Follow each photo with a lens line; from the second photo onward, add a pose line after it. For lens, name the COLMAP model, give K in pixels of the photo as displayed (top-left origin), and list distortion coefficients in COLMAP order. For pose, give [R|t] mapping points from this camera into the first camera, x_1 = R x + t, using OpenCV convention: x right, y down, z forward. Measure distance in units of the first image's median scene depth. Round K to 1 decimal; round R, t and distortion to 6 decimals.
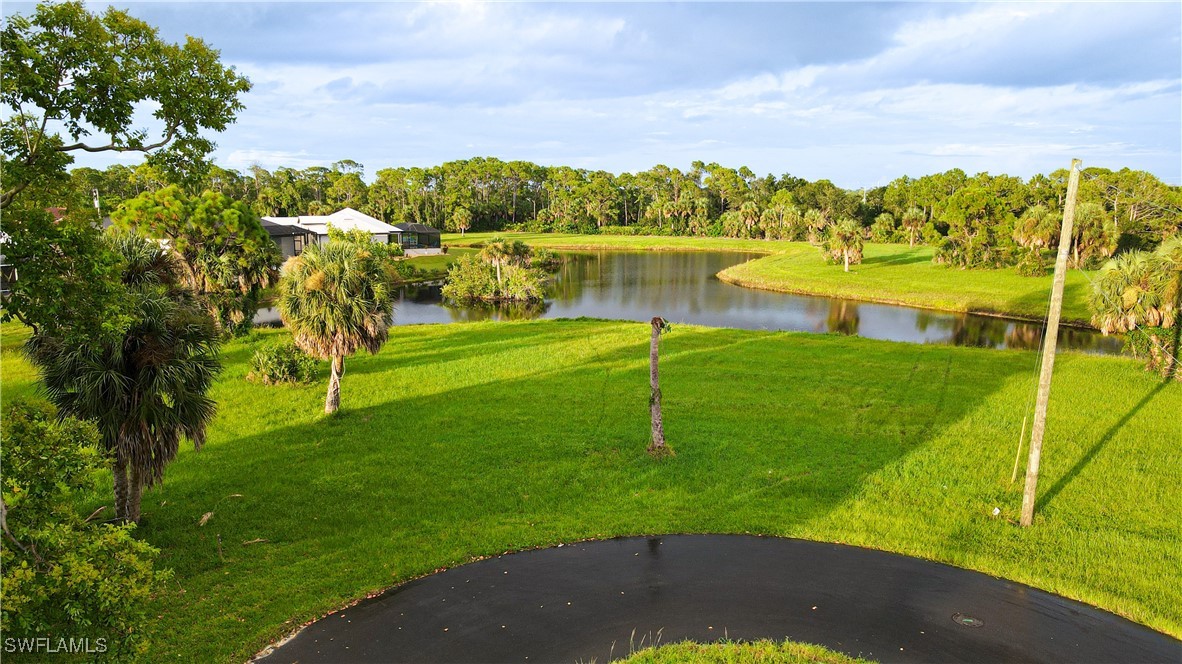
lens RADIAL K [[884.5, 0, 591.0], [0, 884.5, 332.0], [0, 0, 1]] dist [-0.009598, 0.068108]
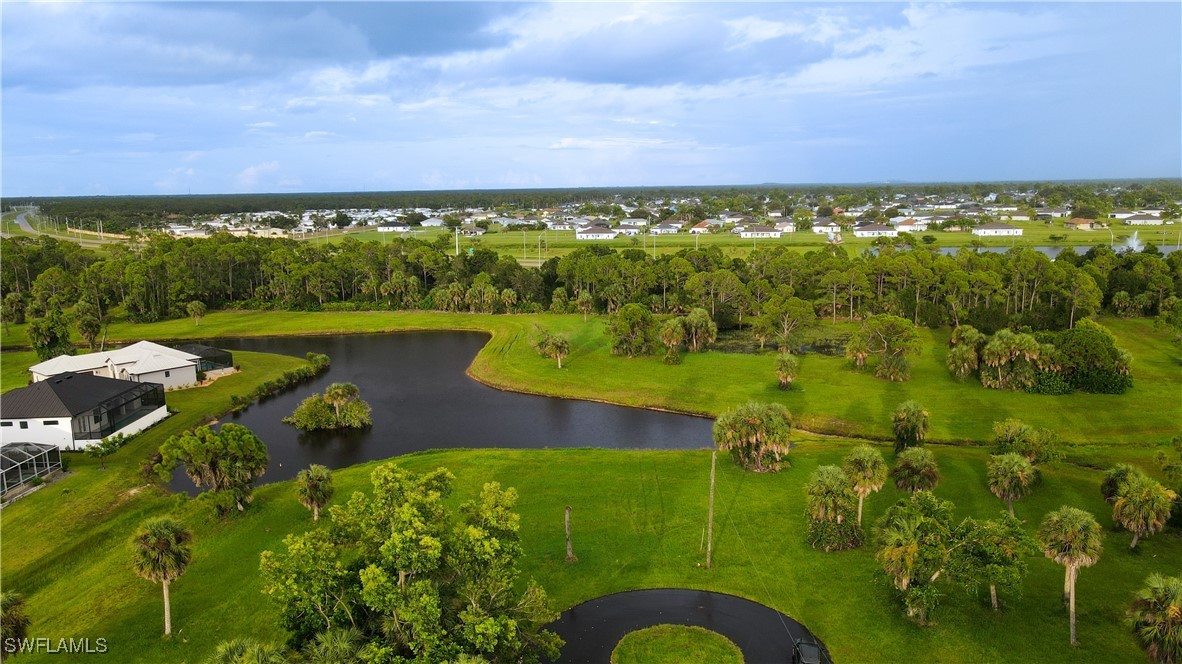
lens RADIAL K [[884.5, 0, 591.0], [0, 884.5, 332.0], [0, 0, 1]] dist [-0.009598, 0.068108]
pose [[0.919103, -0.088616, 0.383924, -0.132026], [0.085683, 0.996014, 0.024773, -0.095314], [-0.384589, 0.010127, 0.923032, -0.223384]]
